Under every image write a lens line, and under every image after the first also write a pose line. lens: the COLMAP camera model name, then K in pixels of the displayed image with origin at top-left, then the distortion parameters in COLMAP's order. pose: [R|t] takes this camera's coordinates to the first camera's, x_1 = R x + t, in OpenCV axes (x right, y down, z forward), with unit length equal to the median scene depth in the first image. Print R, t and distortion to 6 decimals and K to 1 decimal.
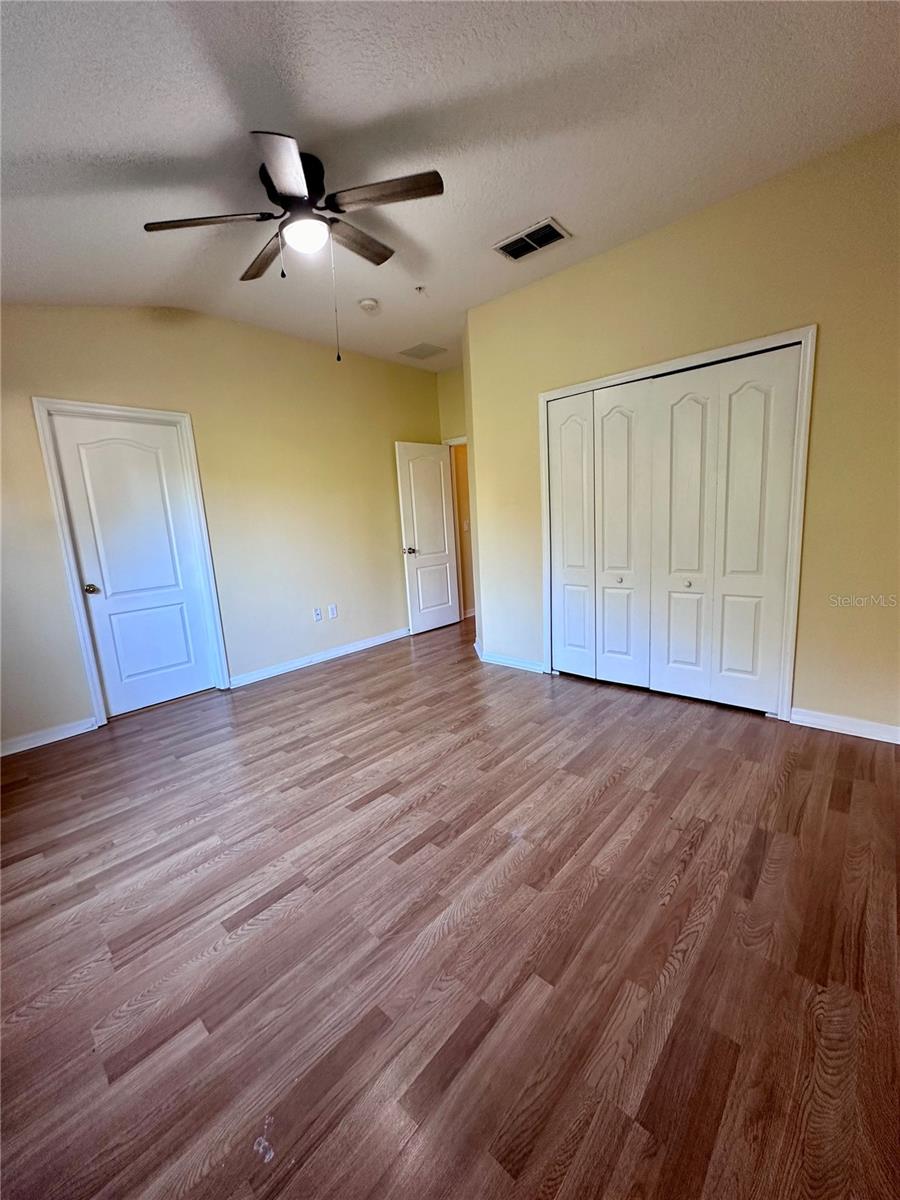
lens RADIAL K [[477.7, 0, 453.7], [0, 477.7, 598.3], [0, 0, 1]] dist [-0.003342, 0.001010]
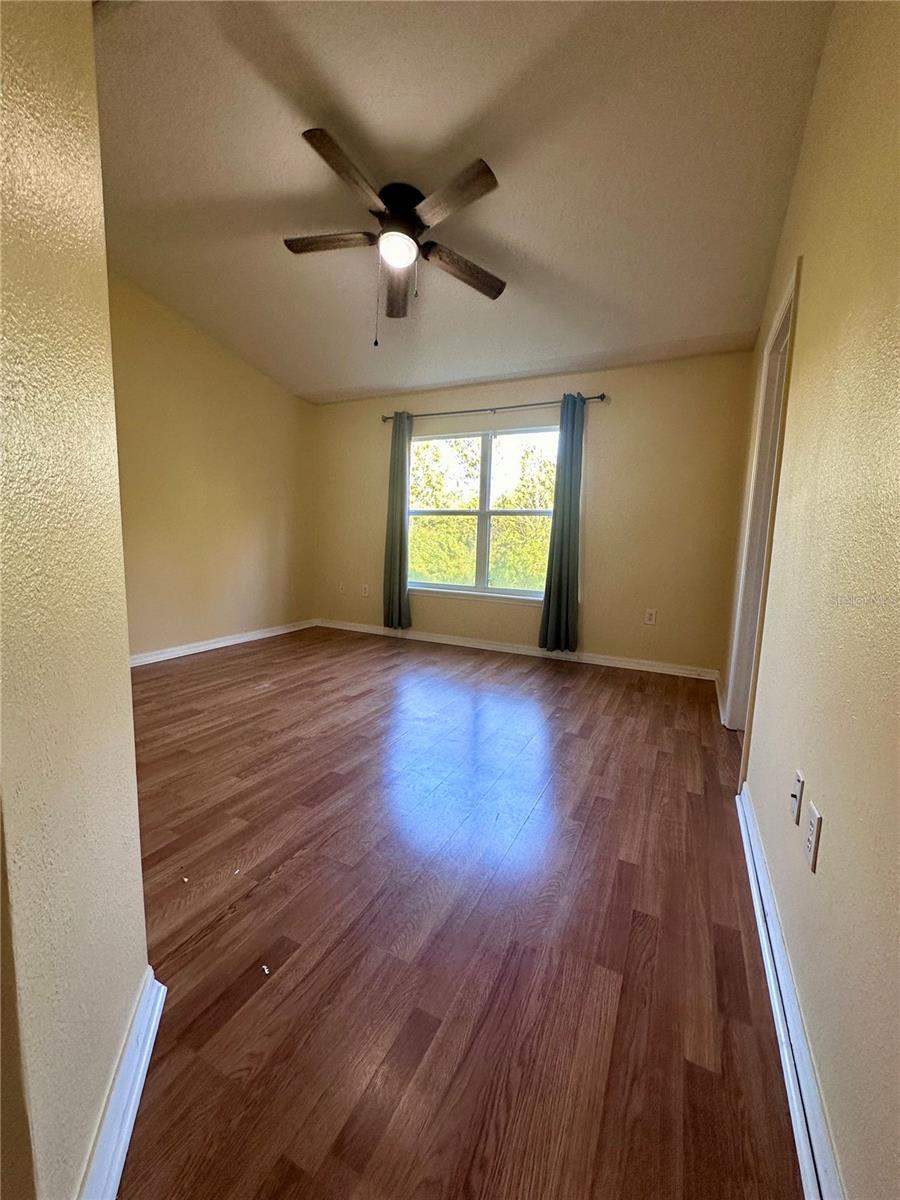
lens RADIAL K [[477.7, 0, 450.1], [0, 477.7, 600.8], [0, 0, 1]] dist [-0.003342, 0.001010]
pose [[-0.964173, 0.063703, -0.257511, -0.065847], [-0.018478, 0.952252, 0.304752, -0.257769], [0.264629, 0.298592, -0.916959, 2.031727]]
